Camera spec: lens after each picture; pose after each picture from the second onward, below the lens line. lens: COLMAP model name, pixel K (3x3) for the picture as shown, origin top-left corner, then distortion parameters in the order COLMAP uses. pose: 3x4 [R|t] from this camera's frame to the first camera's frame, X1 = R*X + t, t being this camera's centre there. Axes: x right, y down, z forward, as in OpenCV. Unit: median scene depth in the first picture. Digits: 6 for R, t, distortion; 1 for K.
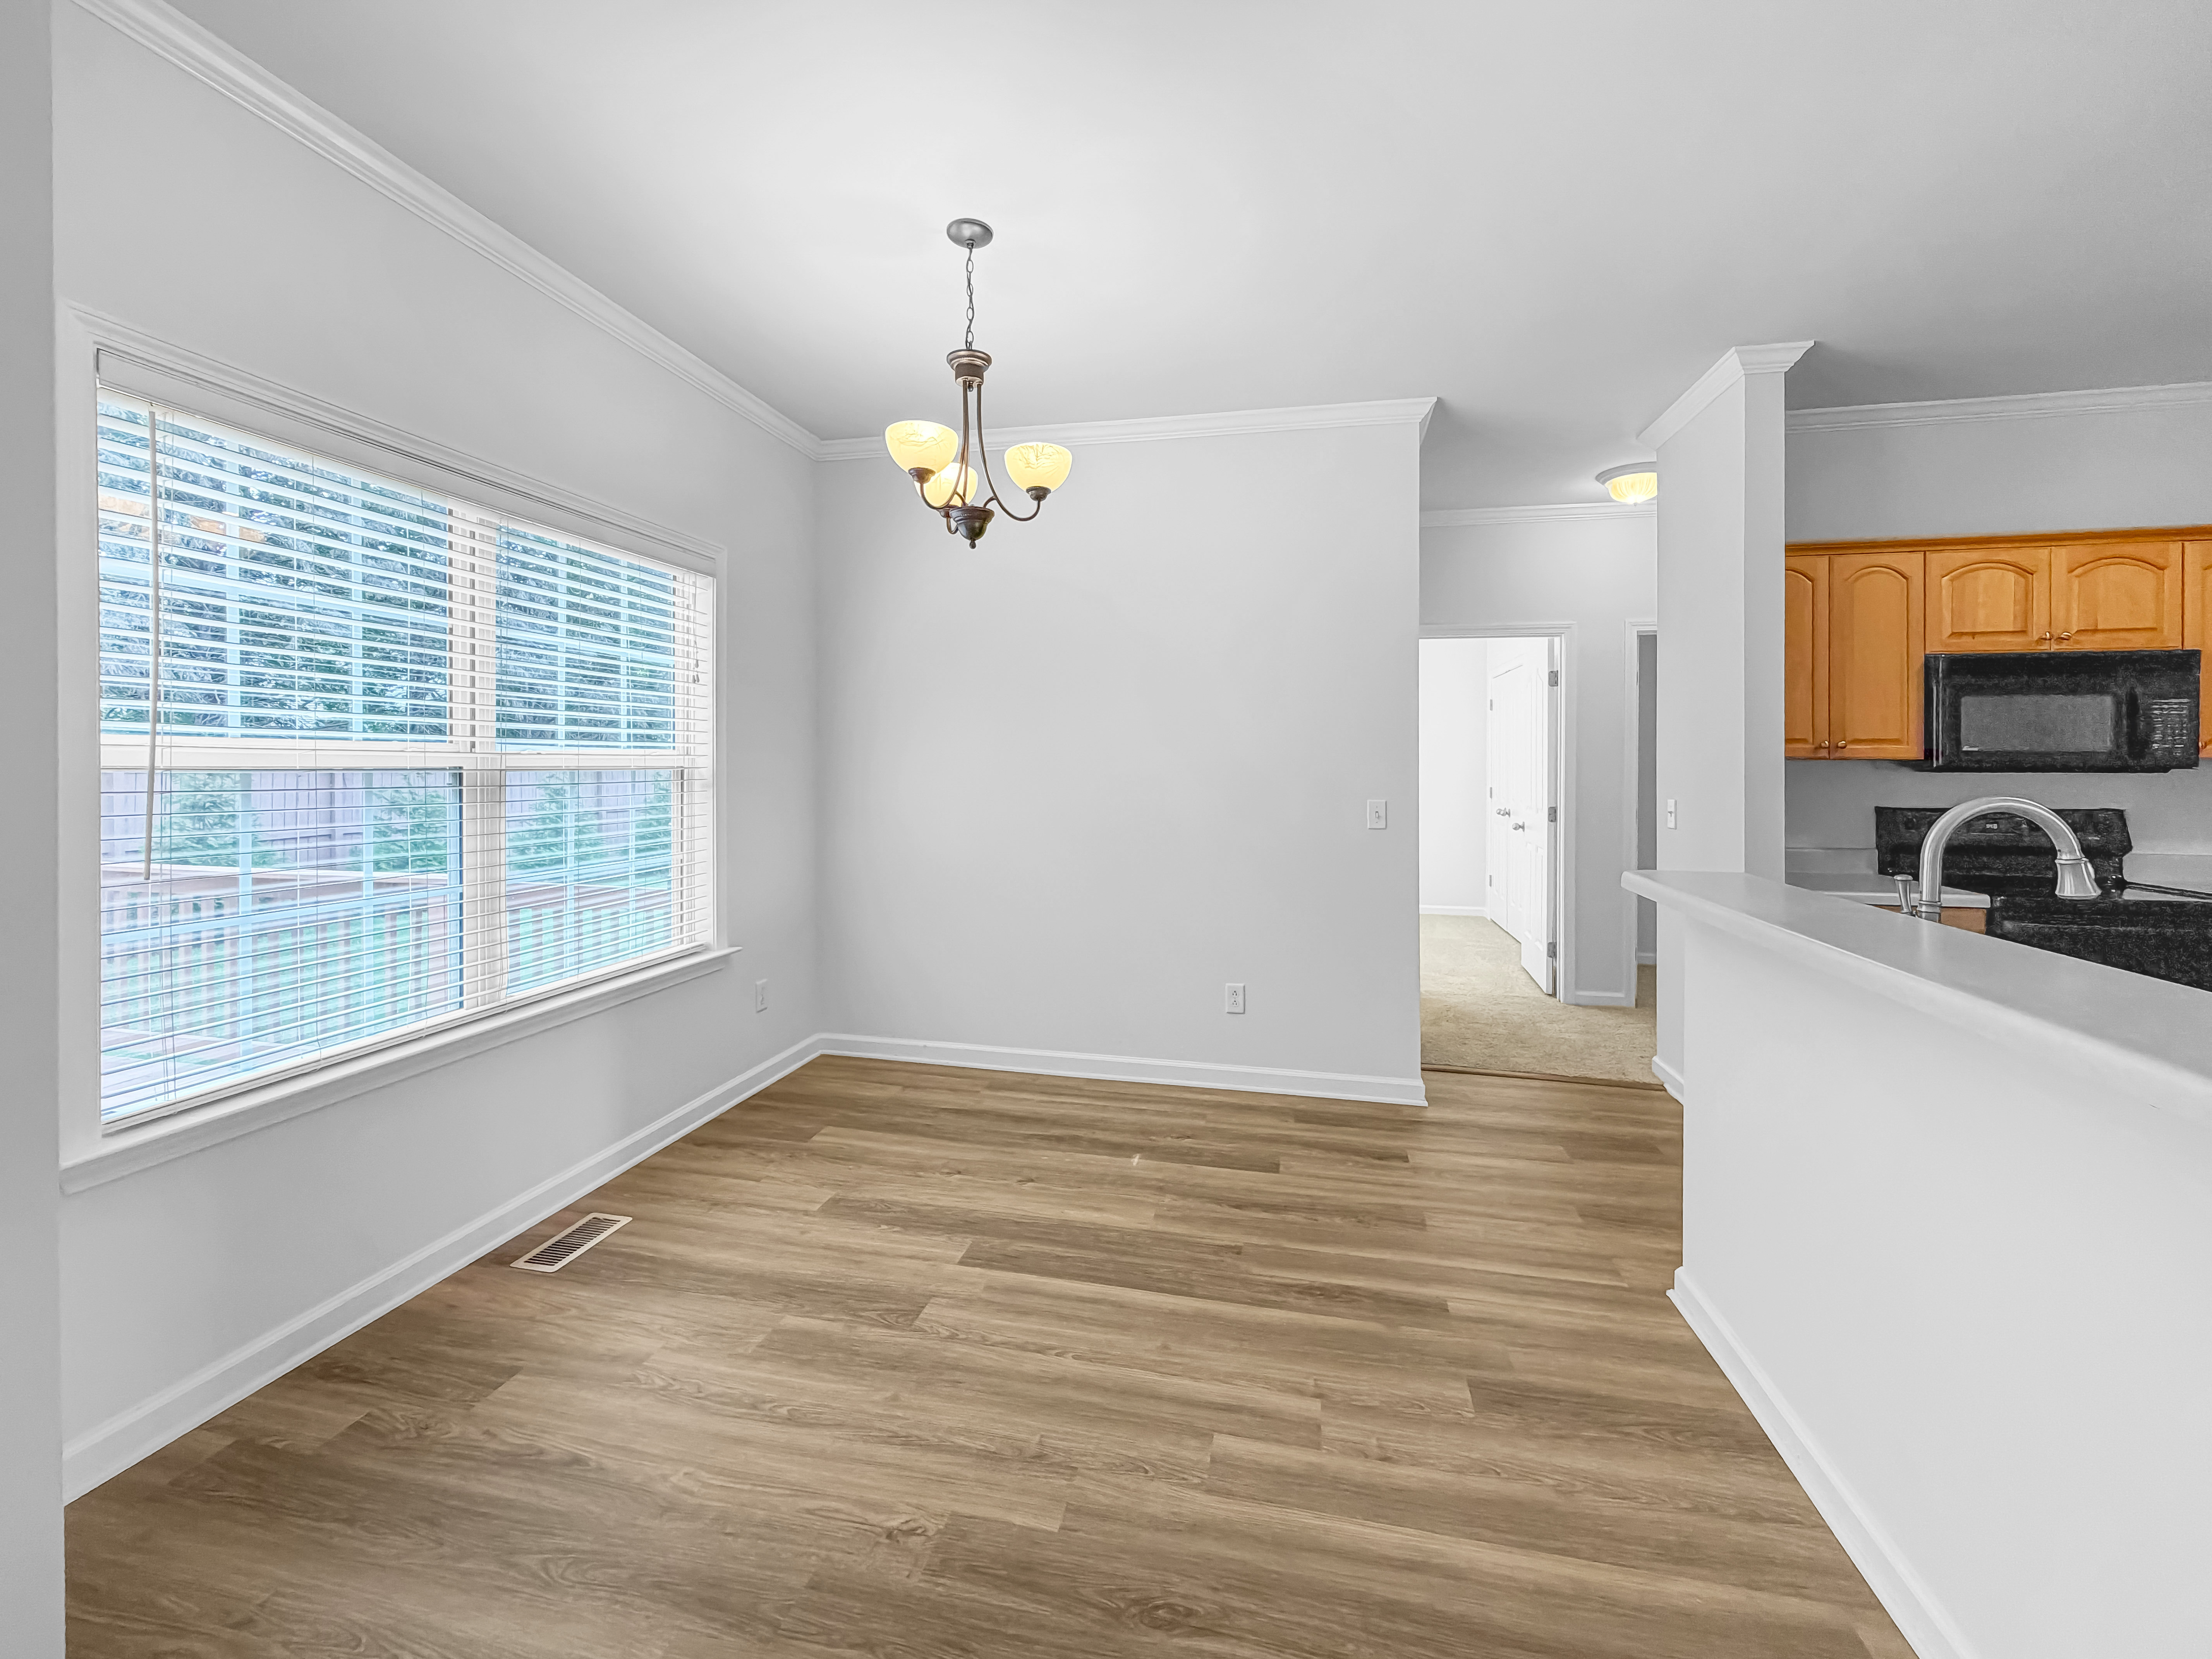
lens RADIAL K [[915.0, 0, 1109.4], [0, 915.0, 769.6], [0, 0, 1]] dist [0.000883, -0.000728]
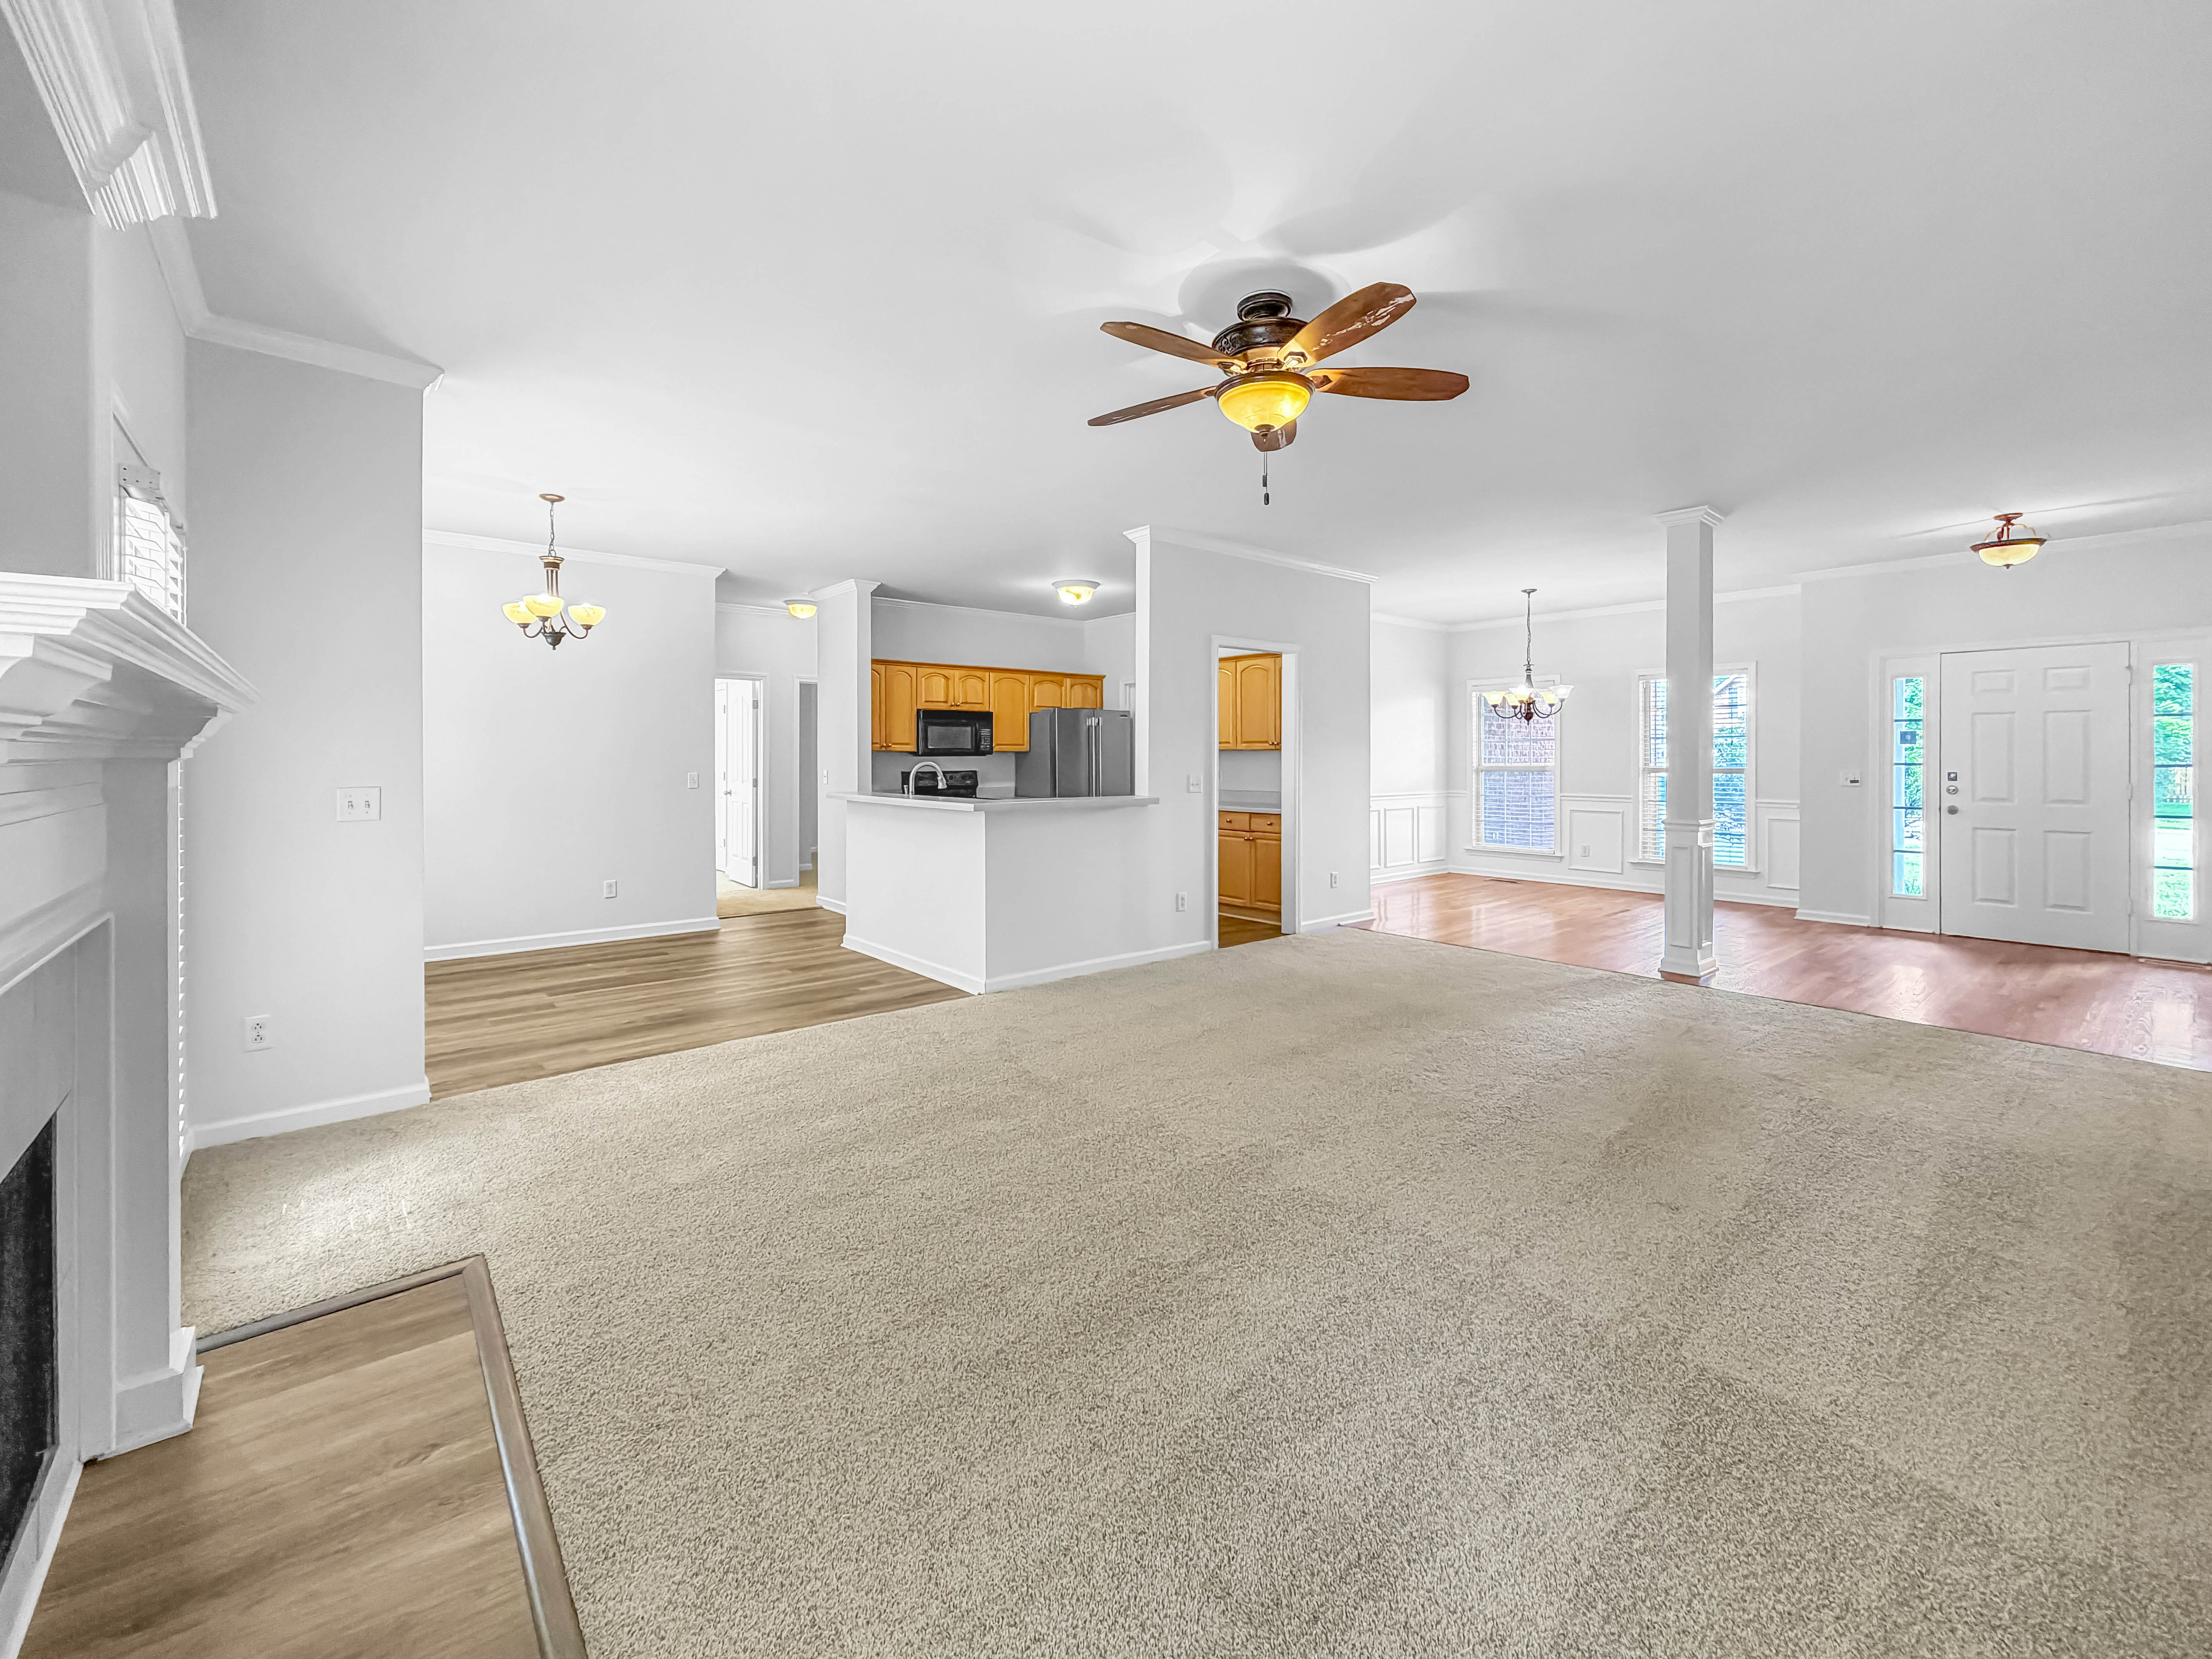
lens RADIAL K [[915.0, 0, 1108.5], [0, 915.0, 758.6], [0, 0, 1]] dist [0.000883, -0.000728]
pose [[0.617477, -0.004915, 0.786573, -0.752395], [0.005579, 0.999983, 0.001870, 0.007384], [-0.786569, 0.003233, 0.617494, -0.955878]]
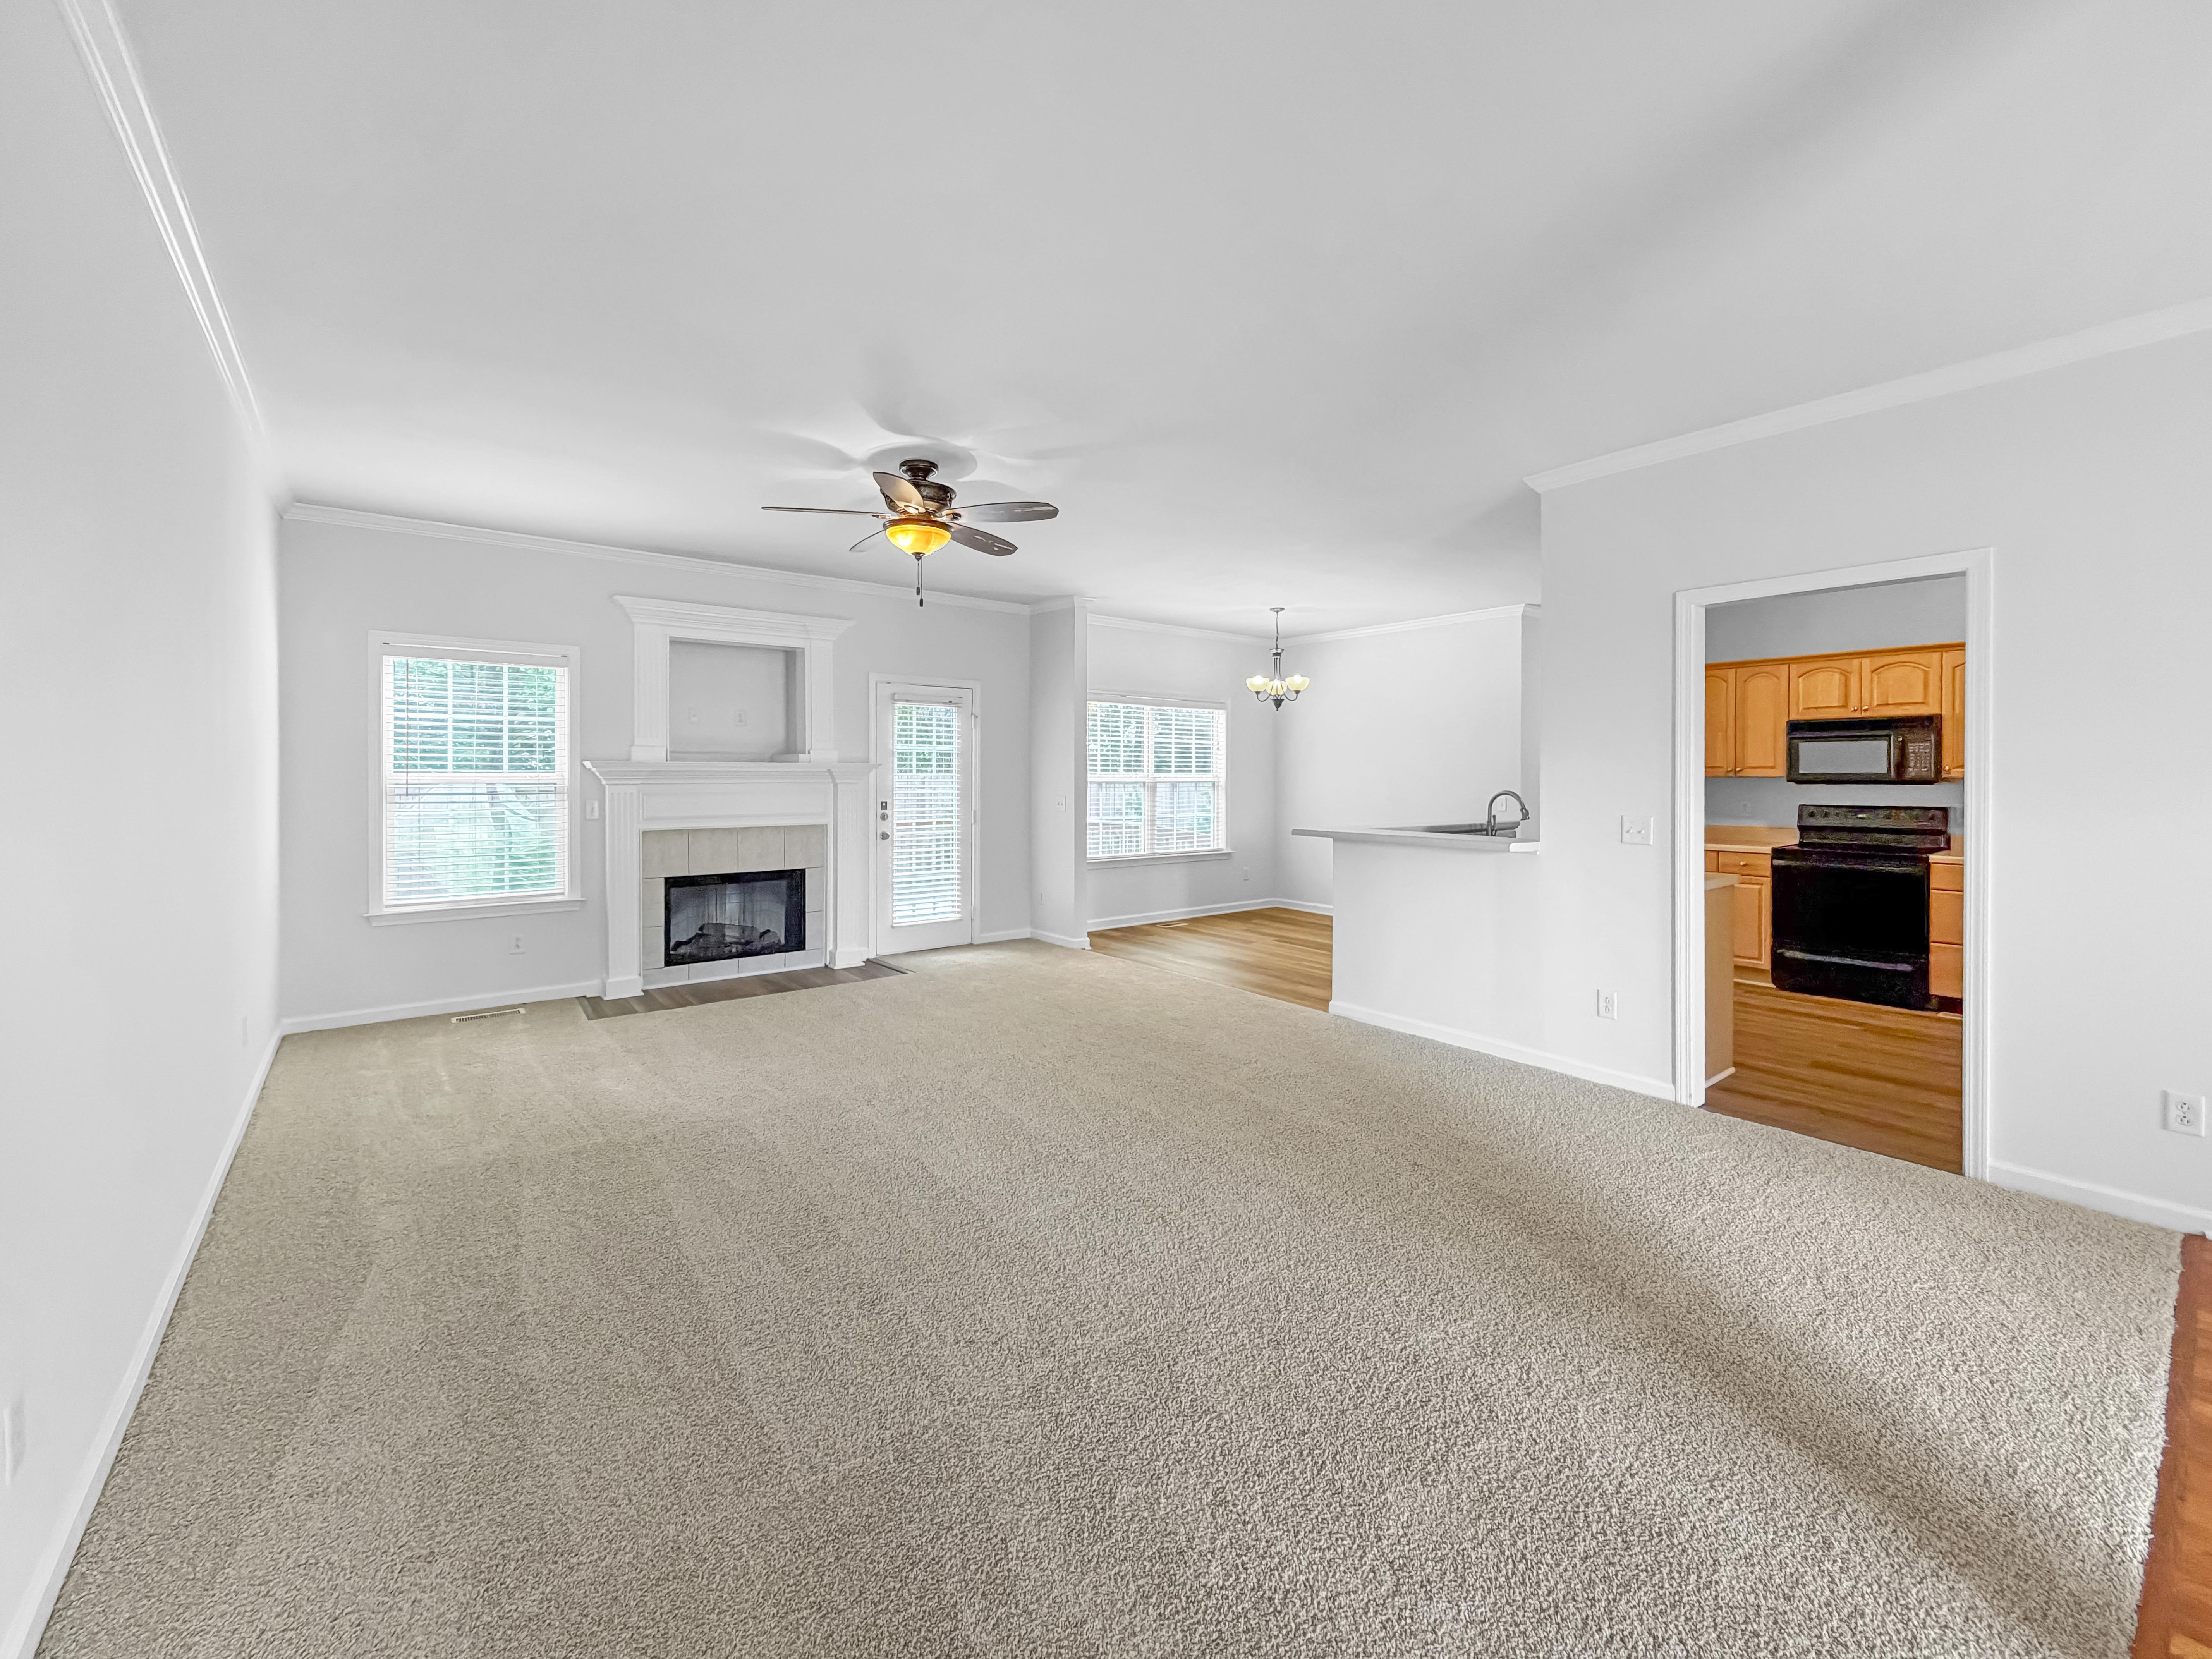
lens RADIAL K [[915.0, 0, 1106.0], [0, 915.0, 796.5], [0, 0, 1]] dist [0.000883, -0.000728]
pose [[0.777534, 0.011342, -0.628739, 1.008119], [-0.000304, 0.999844, 0.017660, -0.004381], [0.628841, -0.013540, 0.777416, -1.330450]]
